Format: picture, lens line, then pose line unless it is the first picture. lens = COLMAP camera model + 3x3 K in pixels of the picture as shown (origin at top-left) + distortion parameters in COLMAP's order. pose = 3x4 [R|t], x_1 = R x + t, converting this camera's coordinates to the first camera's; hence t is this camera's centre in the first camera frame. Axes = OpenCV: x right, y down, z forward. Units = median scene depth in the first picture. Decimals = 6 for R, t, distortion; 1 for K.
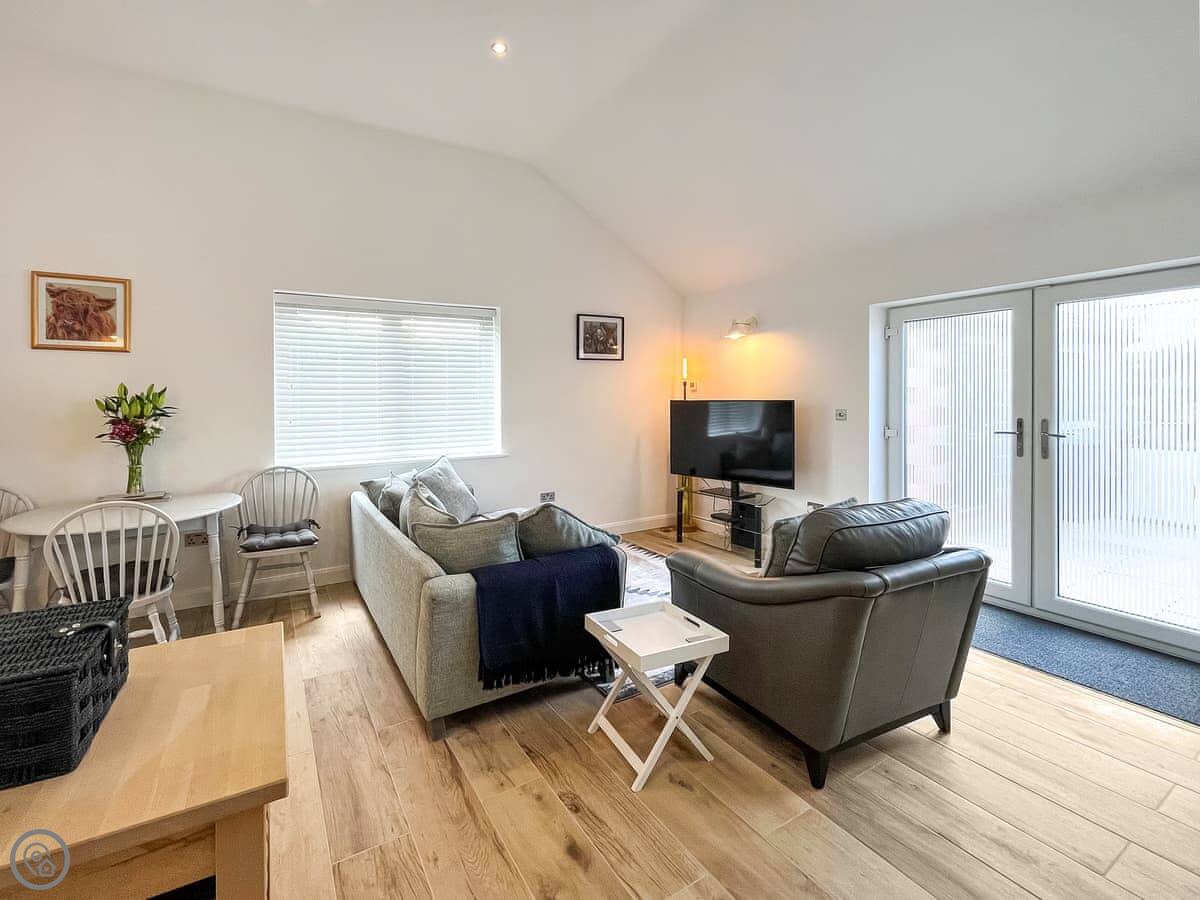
lens RADIAL K [[537.1, 0, 568.9], [0, 537.1, 390.0], [0, 0, 1]] dist [-0.000867, 0.000451]
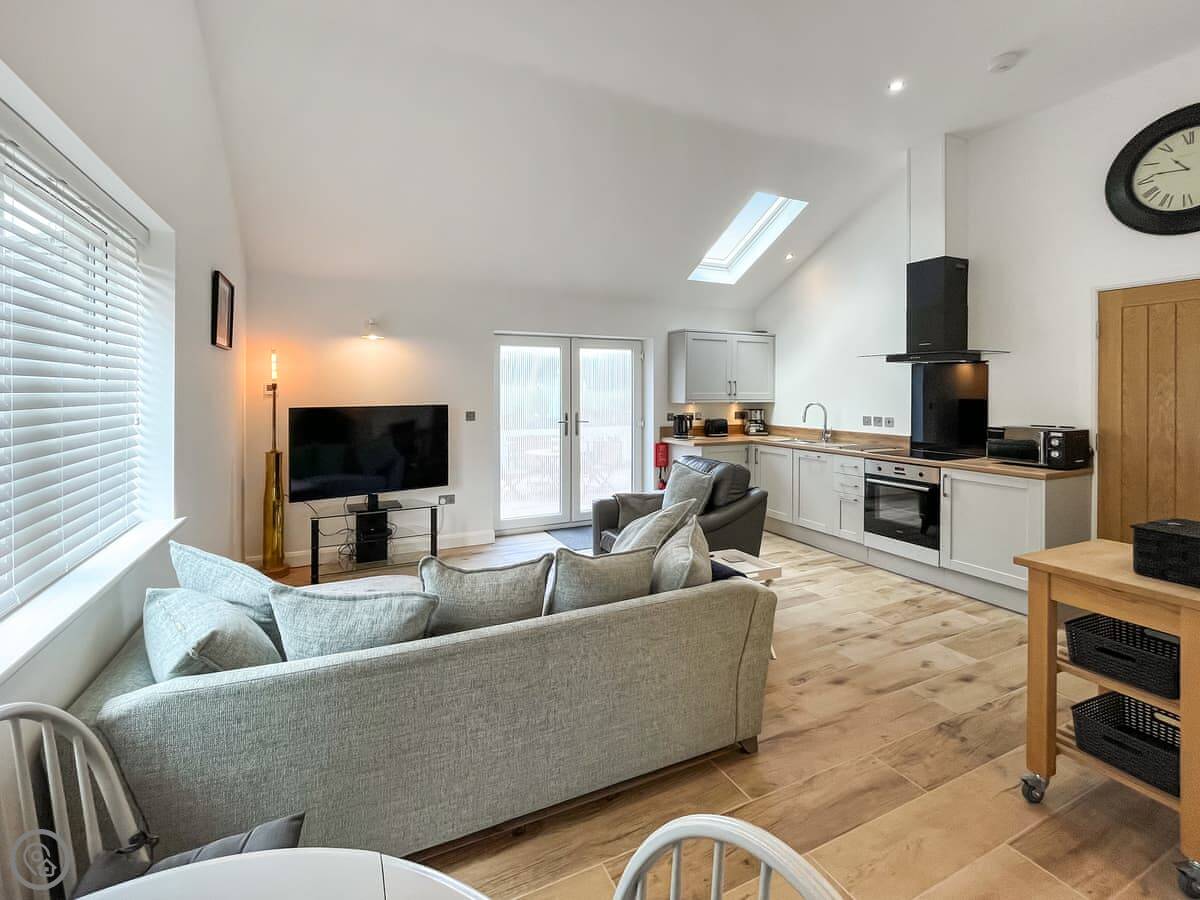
lens RADIAL K [[537.1, 0, 568.9], [0, 537.1, 390.0], [0, 0, 1]] dist [-0.000867, 0.000451]
pose [[0.098593, 0.010637, 0.995071, -0.853205], [-0.007743, 0.999921, -0.009922, -0.003975], [-0.995098, -0.006727, 0.098667, 0.830150]]
